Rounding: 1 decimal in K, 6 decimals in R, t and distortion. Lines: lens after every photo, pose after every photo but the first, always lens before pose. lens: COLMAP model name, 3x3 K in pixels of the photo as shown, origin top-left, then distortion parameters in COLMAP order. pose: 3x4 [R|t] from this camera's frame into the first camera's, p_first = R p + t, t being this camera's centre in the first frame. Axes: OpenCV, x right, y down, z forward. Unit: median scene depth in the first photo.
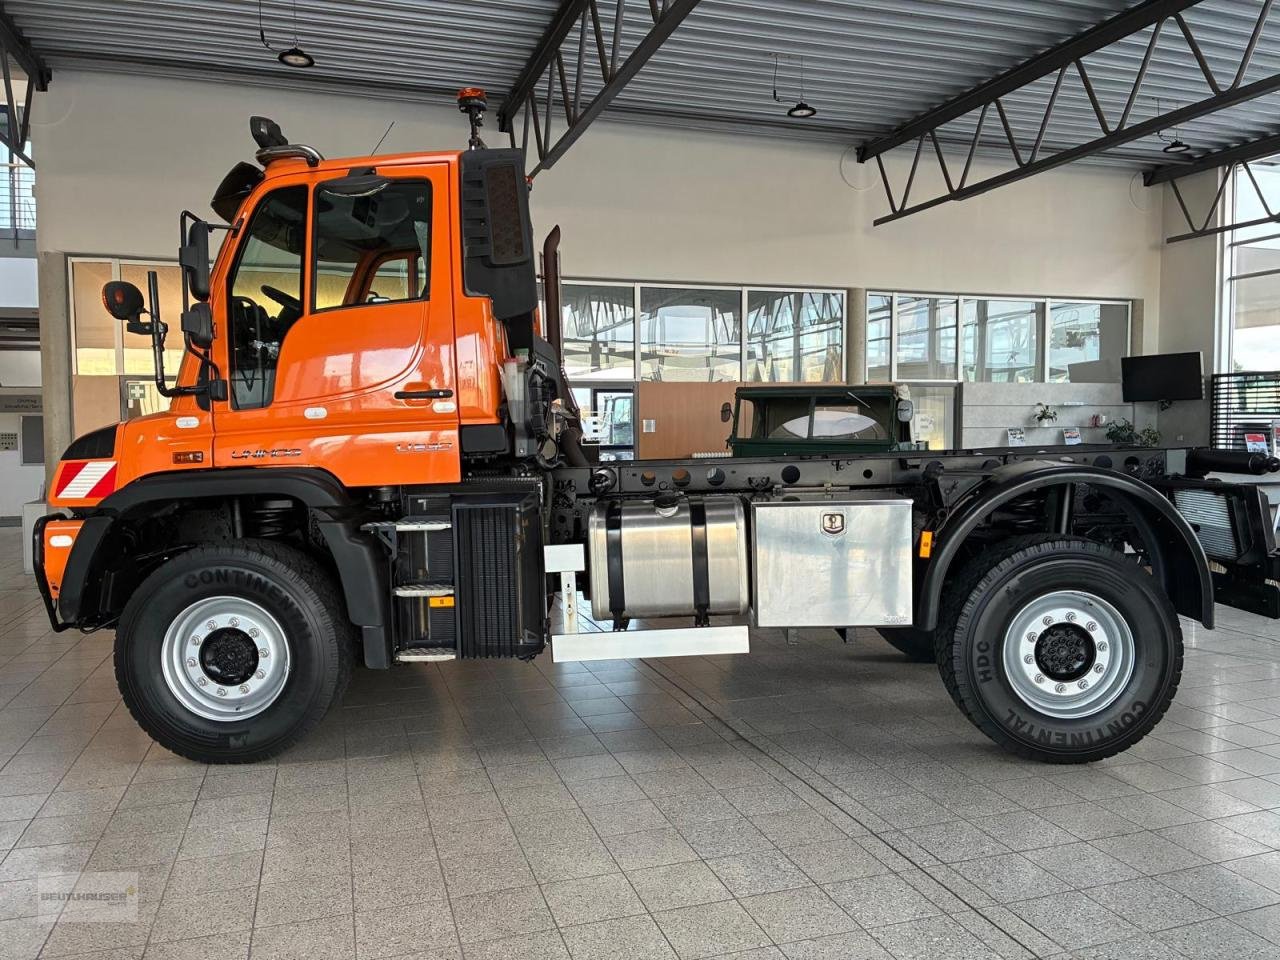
lens RADIAL K [[960.5, 0, 640.0], [0, 960.5, 480.0], [0, 0, 1]] dist [0.052615, -0.066371]
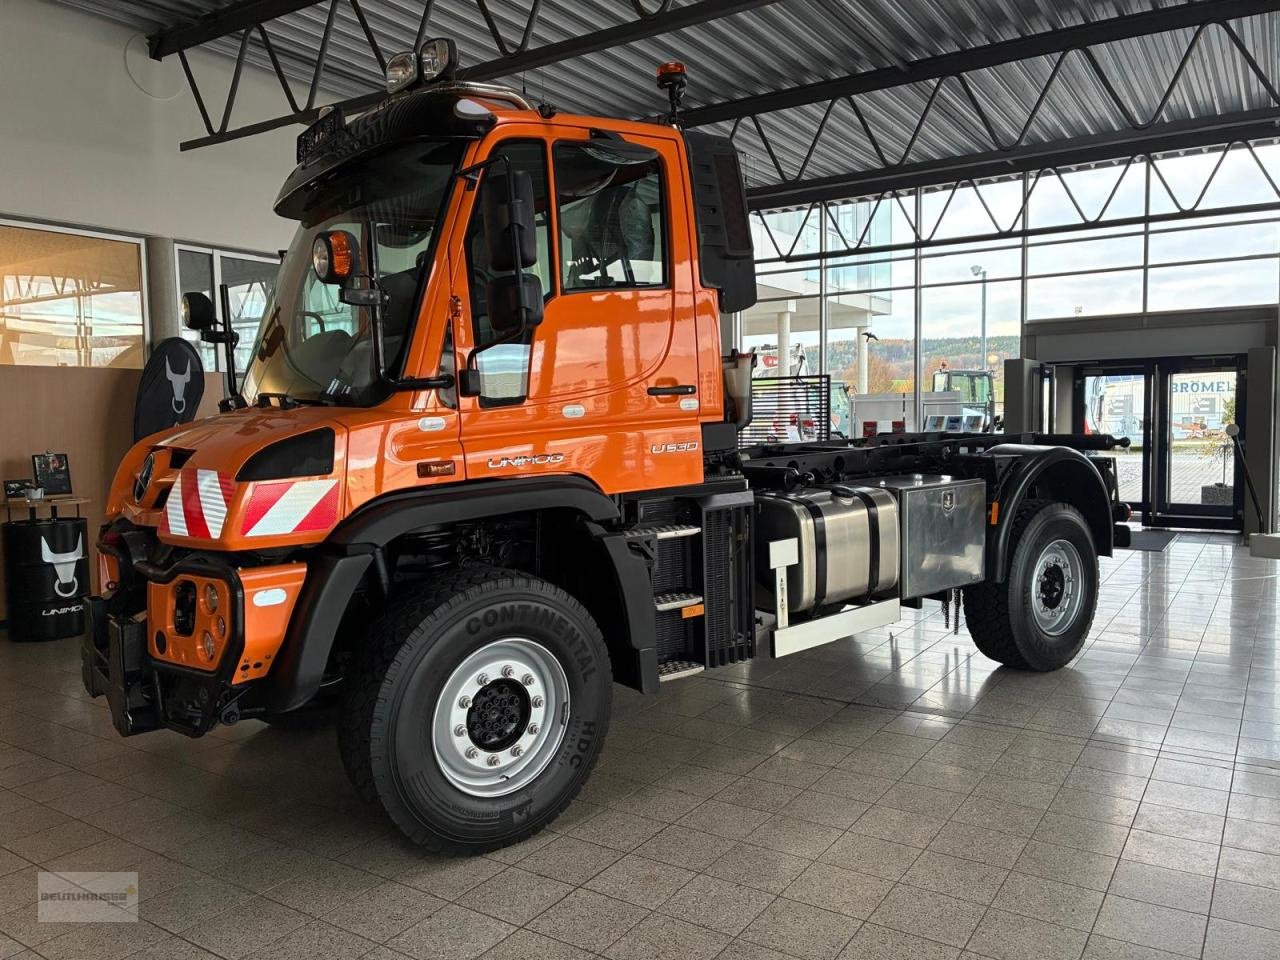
lens RADIAL K [[985.1, 0, 640.0], [0, 985.1, 480.0], [0, 0, 1]] dist [0.101967, -0.135271]
pose [[0.774805, -0.047859, 0.630386, -0.844345], [0.049894, 0.998649, 0.014493, -0.017780], [-0.630228, 0.020223, 0.776147, 0.285775]]
